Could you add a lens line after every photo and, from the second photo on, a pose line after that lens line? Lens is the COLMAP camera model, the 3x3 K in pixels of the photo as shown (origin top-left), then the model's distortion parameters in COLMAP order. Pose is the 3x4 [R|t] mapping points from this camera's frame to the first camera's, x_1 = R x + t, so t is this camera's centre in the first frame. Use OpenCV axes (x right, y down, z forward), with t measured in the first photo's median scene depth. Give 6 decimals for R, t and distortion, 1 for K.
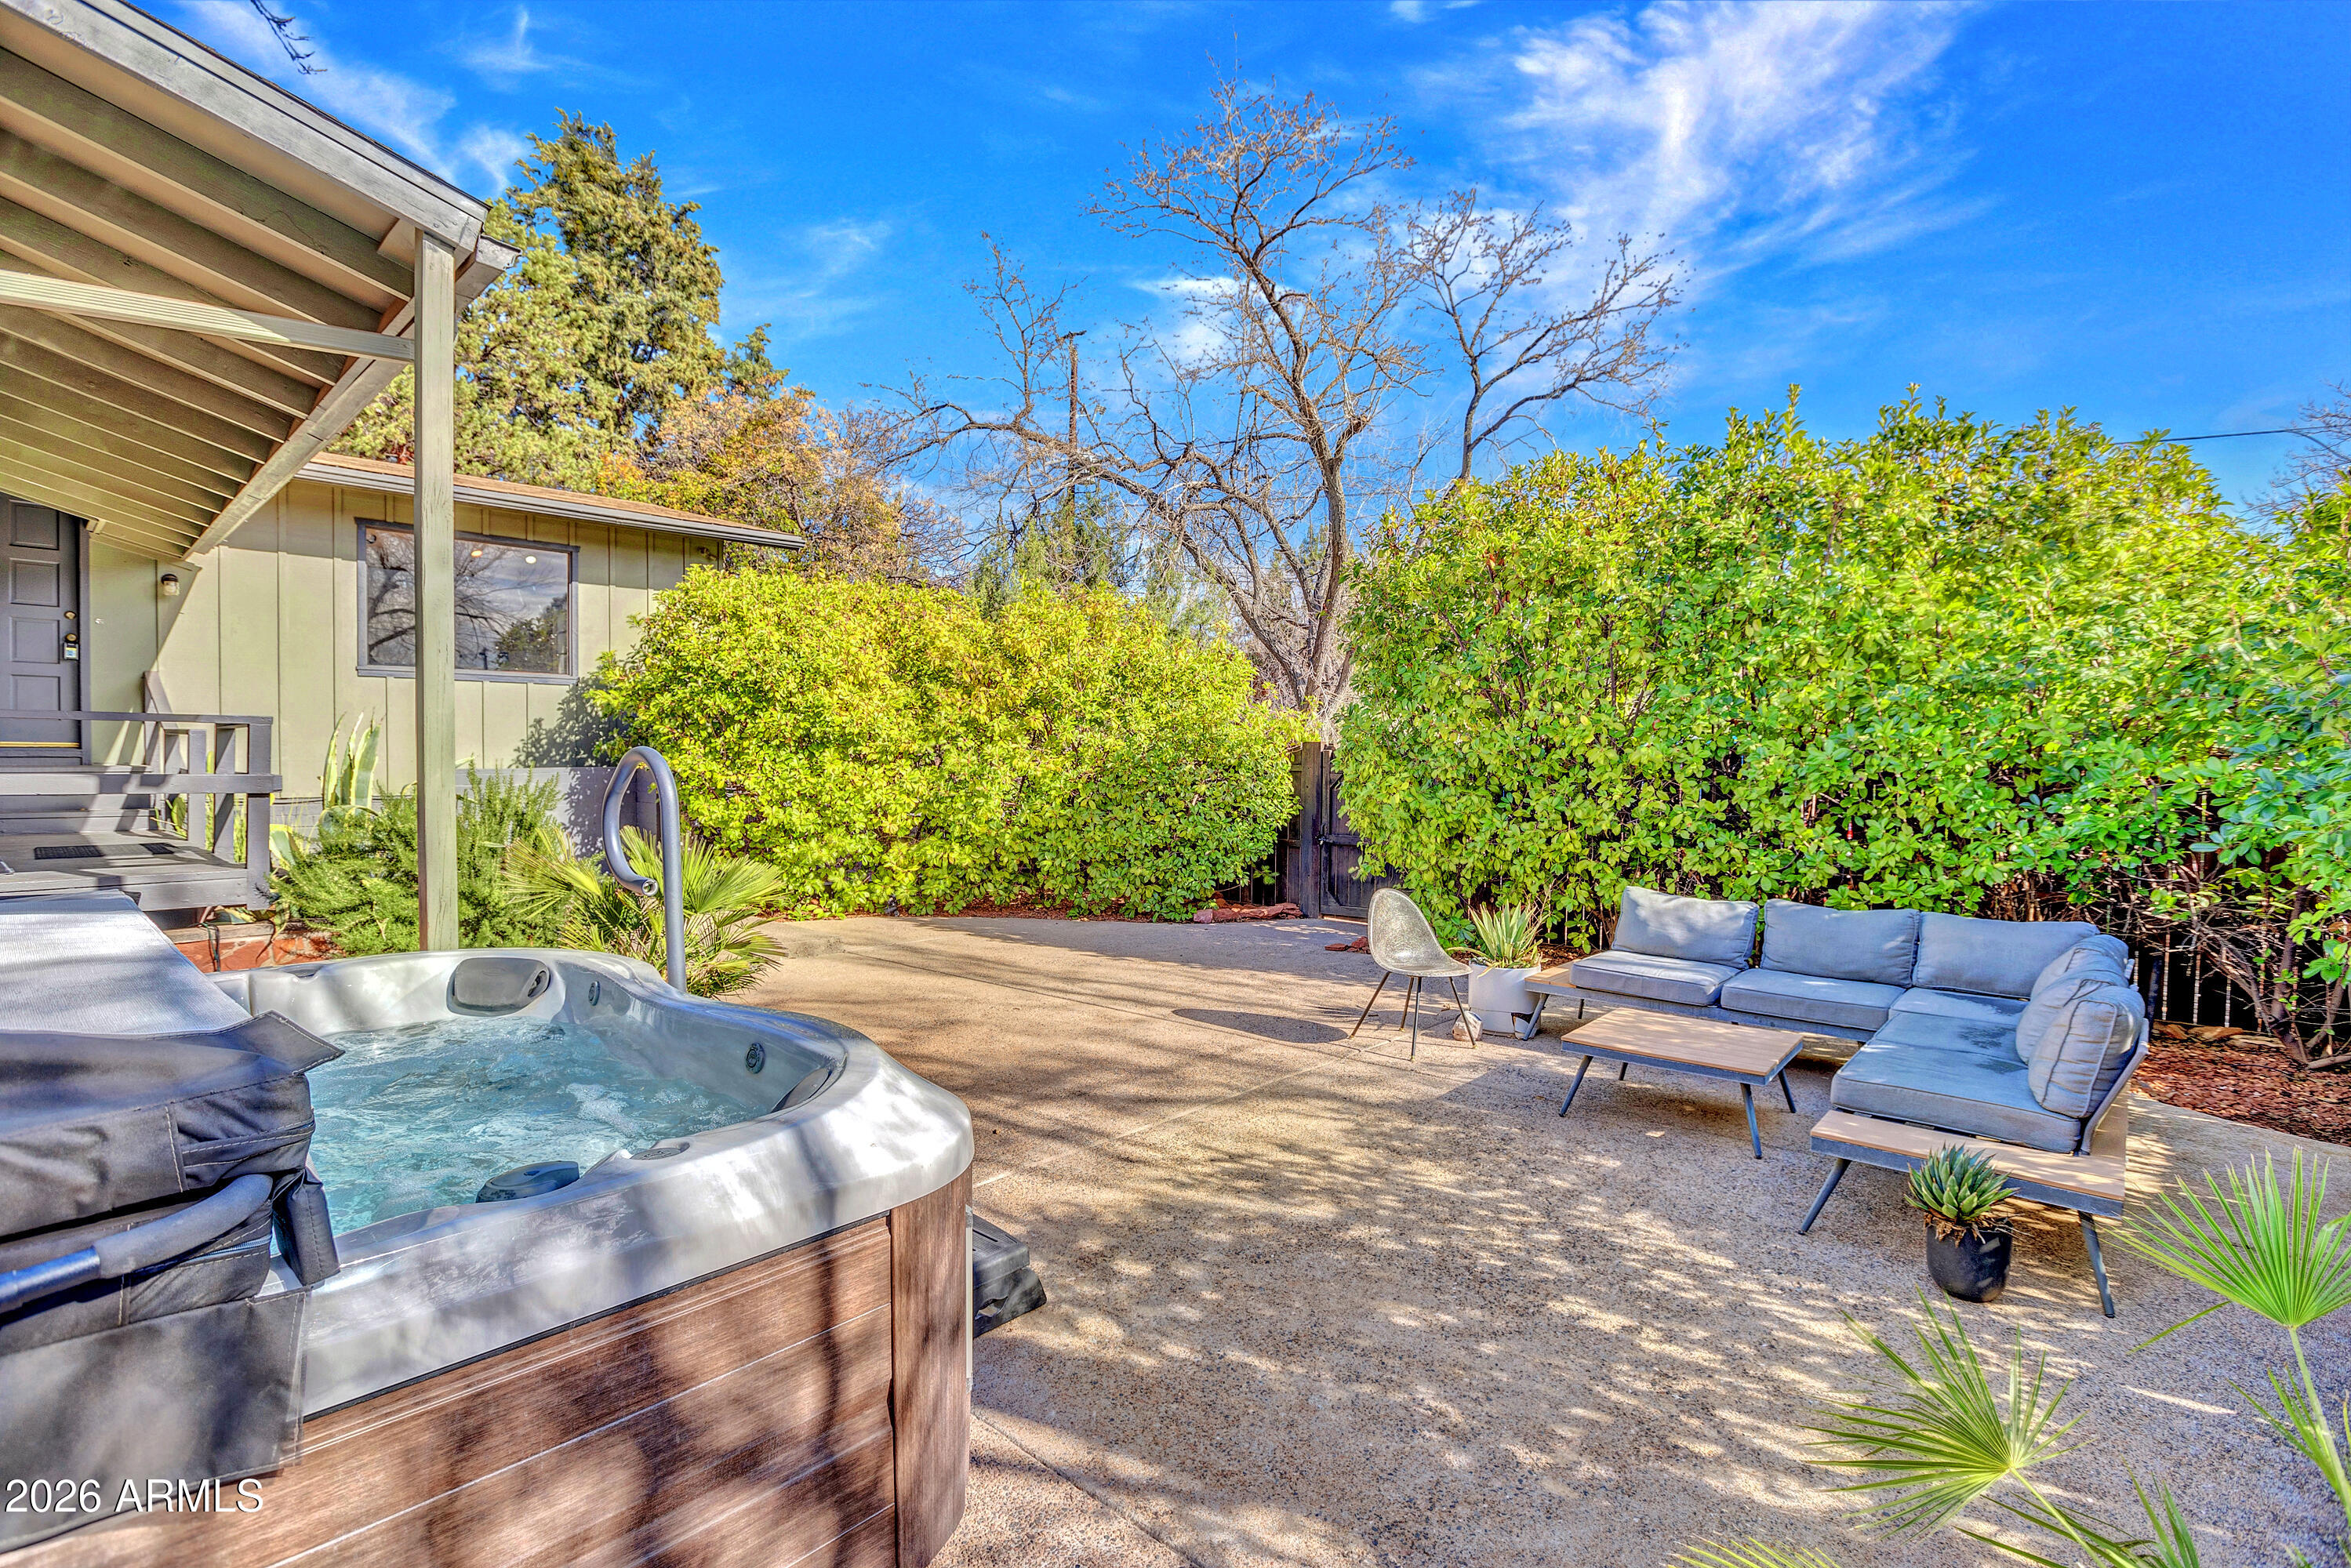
lens RADIAL K [[1116.3, 0, 1193.9], [0, 1116.3, 781.5], [0, 0, 1]] dist [-0.031349, 0.003585]
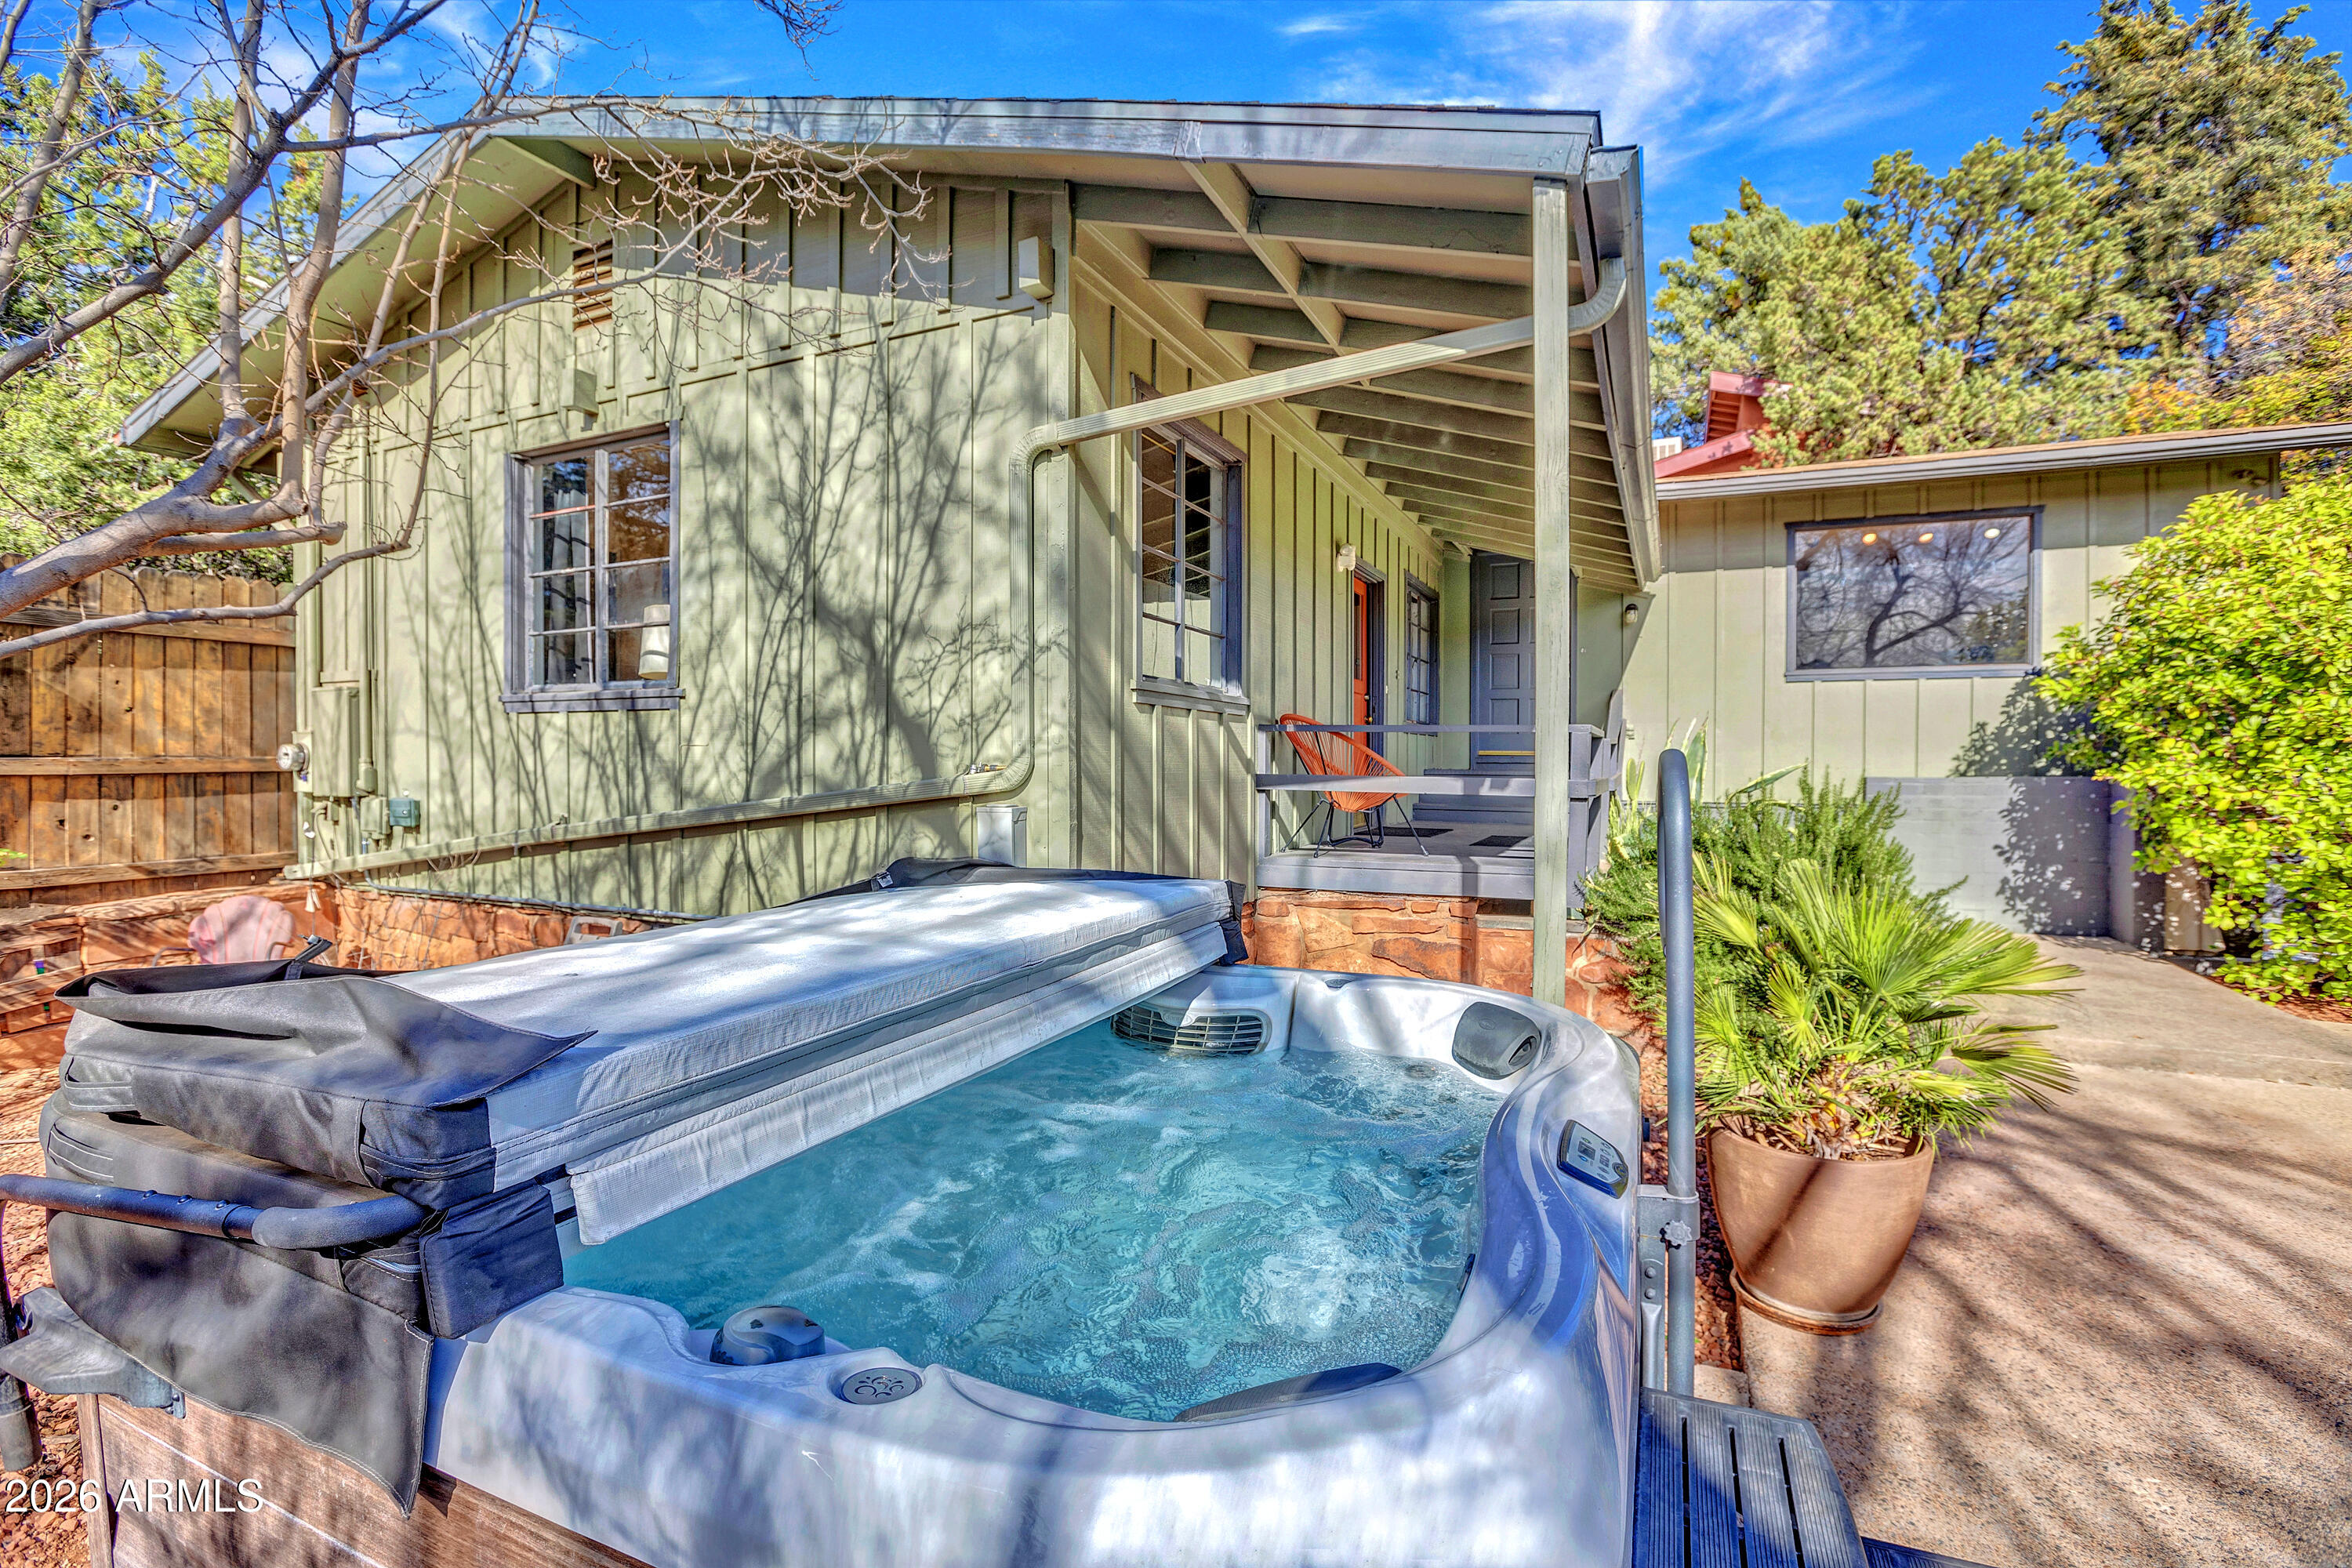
lens RADIAL K [[1116.9, 0, 1160.4], [0, 1116.9, 780.1], [0, 0, 1]] dist [-0.031349, 0.003585]
pose [[0.290877, 0.012776, -0.956675, 0.029083], [-0.021265, 0.999750, 0.006886, -0.003151], [0.956524, 0.018341, 0.291076, 0.166143]]
